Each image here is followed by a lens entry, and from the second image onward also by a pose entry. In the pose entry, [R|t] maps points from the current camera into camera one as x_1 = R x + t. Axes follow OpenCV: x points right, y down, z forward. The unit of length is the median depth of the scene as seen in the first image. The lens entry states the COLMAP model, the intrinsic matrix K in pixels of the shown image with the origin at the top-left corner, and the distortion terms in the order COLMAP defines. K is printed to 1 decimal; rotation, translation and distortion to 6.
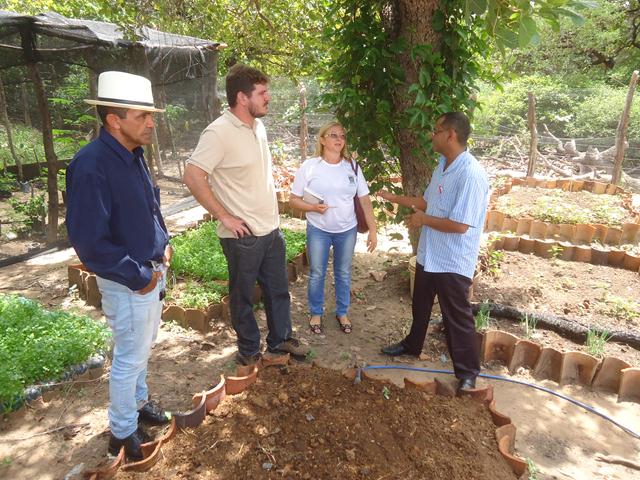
lens RADIAL K [[467.4, 0, 320.7], [0, 467.4, 238.8], [0, 0, 1]] dist [0.003081, -0.017084]
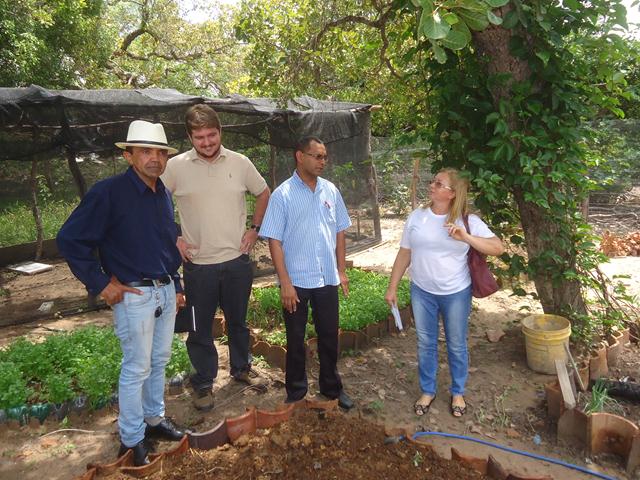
lens RADIAL K [[467.4, 0, 320.1], [0, 467.4, 242.2], [0, 0, 1]] dist [0.003081, -0.017084]
pose [[0.909590, 0.011767, -0.415341, 0.298934], [-0.063629, 0.991754, -0.111247, 0.037116], [0.410607, 0.127617, 0.902838, 0.090695]]
